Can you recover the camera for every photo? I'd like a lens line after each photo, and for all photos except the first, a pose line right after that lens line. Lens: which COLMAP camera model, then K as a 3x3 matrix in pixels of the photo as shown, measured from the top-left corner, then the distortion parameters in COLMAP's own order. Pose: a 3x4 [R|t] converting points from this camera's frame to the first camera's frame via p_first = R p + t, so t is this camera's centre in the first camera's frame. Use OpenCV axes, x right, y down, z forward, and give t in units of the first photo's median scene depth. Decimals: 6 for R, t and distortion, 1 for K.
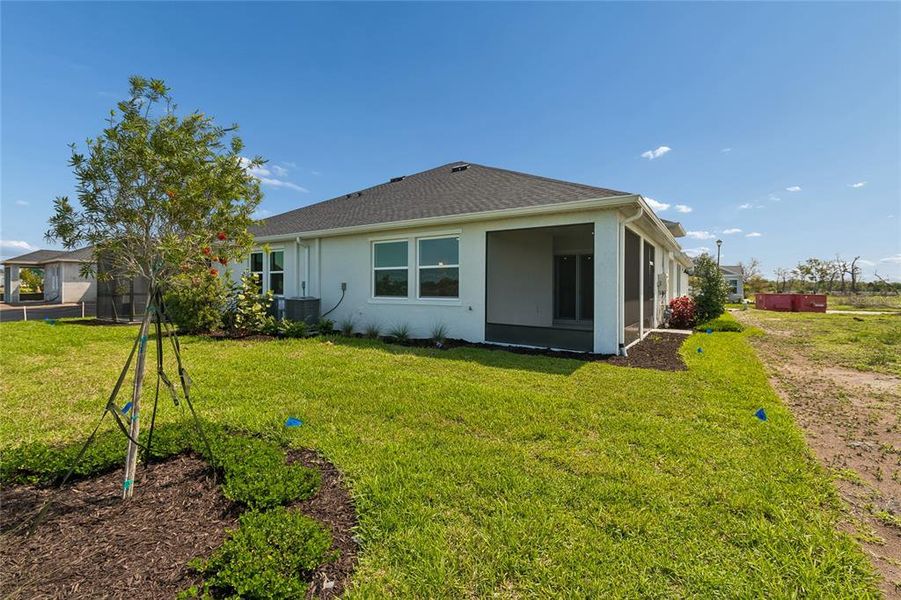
lens RADIAL K [[400.8, 0, 447.9], [0, 400.8, 293.2], [0, 0, 1]] dist [0.003502, -0.000071]
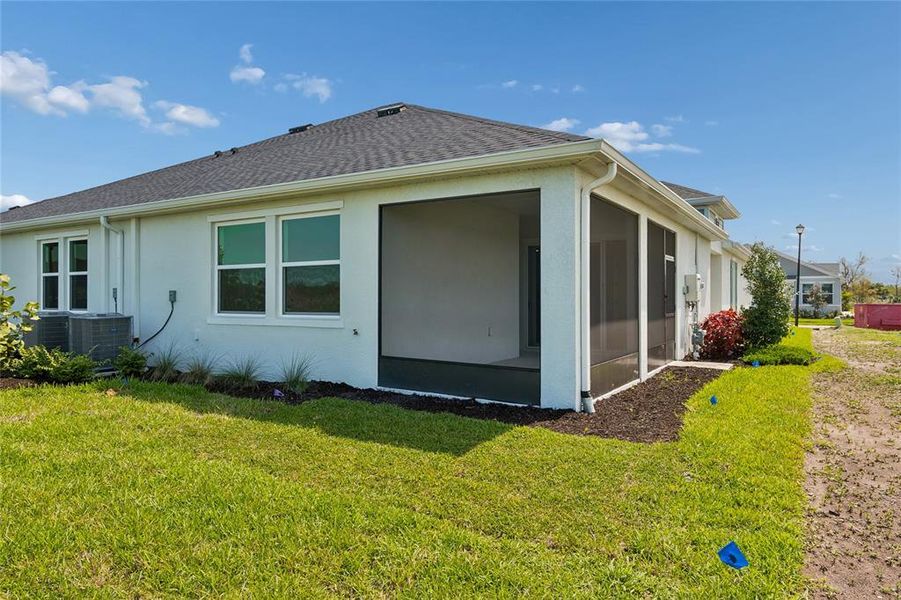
lens RADIAL K [[584.5, 0, 449.1], [0, 584.5, 298.0], [0, 0, 1]] dist [-0.003351, -0.000723]
pose [[0.999450, -0.003584, 0.032978, 0.148880], [0.003950, 0.999931, -0.011023, -0.002807], [-0.032936, 0.011147, 0.999395, 0.103155]]
